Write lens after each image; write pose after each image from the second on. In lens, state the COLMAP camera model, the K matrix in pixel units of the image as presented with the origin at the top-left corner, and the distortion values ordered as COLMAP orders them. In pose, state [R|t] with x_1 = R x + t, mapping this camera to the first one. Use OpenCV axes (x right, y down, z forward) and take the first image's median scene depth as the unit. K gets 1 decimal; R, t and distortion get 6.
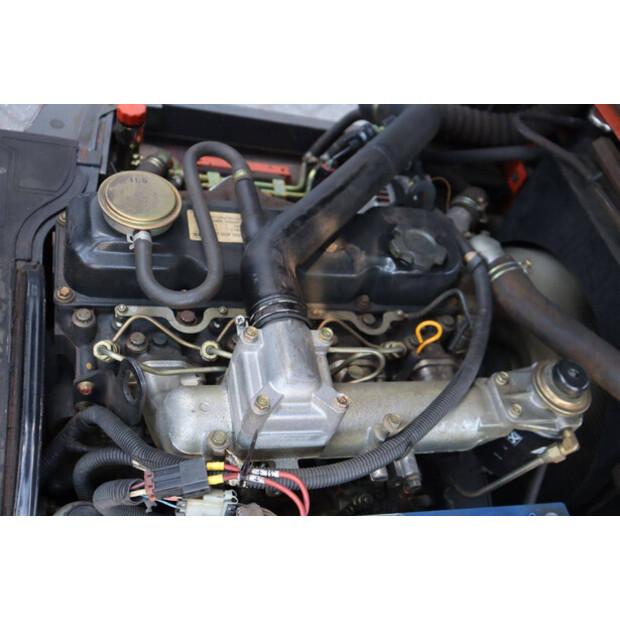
lens RADIAL K [[723.8, 0, 310.0], [0, 723.8, 310.0], [0, 0, 1]] dist [-0.000026, 0.028607]
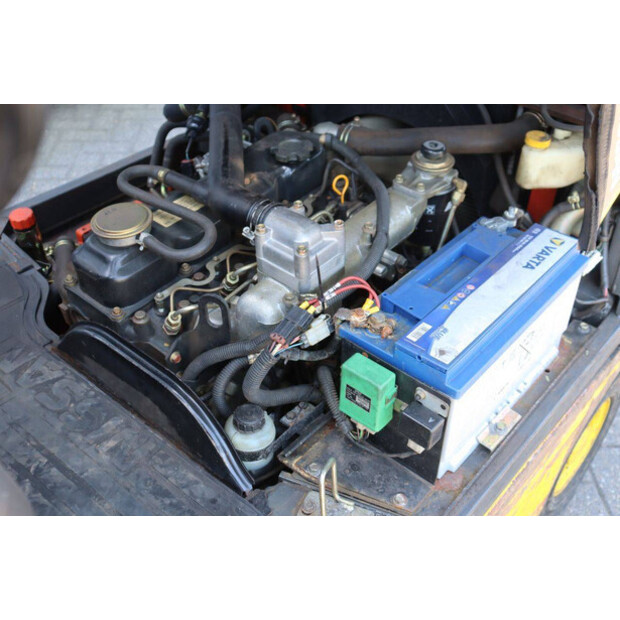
lens RADIAL K [[723.8, 0, 310.0], [0, 723.8, 310.0], [0, 0, 1]] dist [-0.000026, 0.028607]
pose [[0.757764, -0.605224, 0.243924, -0.382212], [0.619303, 0.784805, 0.023355, 0.155321], [-0.205567, 0.133365, 0.969513, -0.331140]]
